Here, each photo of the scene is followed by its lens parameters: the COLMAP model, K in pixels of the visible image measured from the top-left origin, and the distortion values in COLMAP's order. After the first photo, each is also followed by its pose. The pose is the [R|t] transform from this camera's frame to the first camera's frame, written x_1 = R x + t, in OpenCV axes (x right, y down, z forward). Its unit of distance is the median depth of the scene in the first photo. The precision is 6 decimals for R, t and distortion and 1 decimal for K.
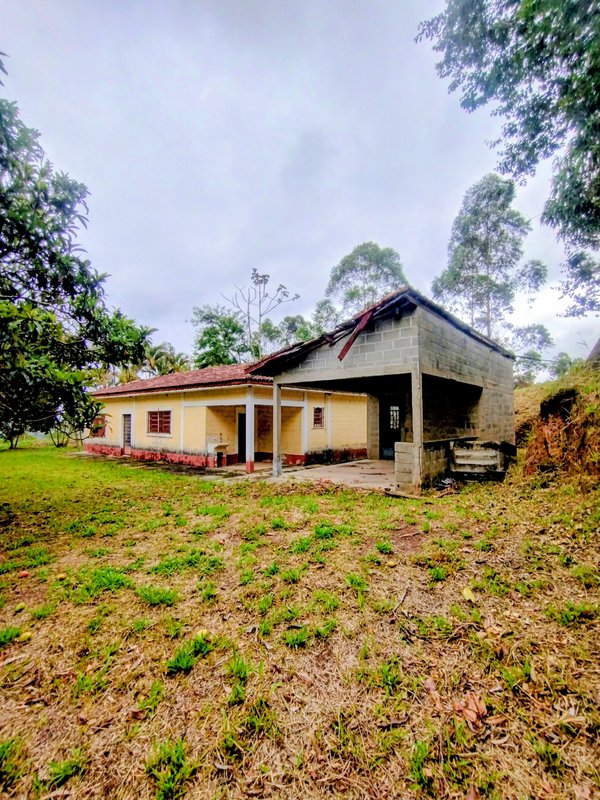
lens RADIAL K [[353.8, 0, 300.0], [0, 353.8, 400.0], [0, 0, 1]] dist [0.000692, -0.000016]
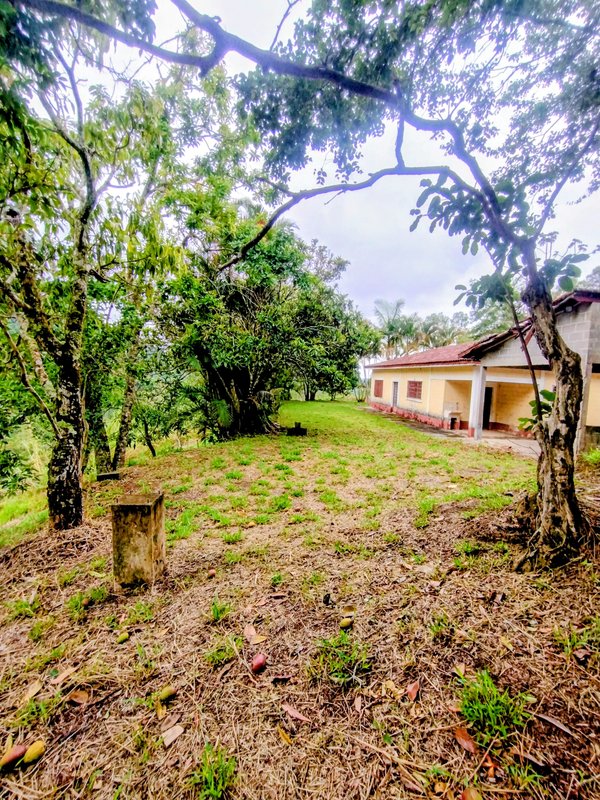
lens RADIAL K [[567.0, 0, 300.0], [0, 567.0, 400.0], [0, 0, 1]] dist [0.009589, -0.000260]
pose [[0.677054, 0.084915, -0.731018, 0.840598], [-0.009153, 0.994216, 0.107010, -0.118734], [0.735877, -0.065761, 0.673915, -0.709491]]
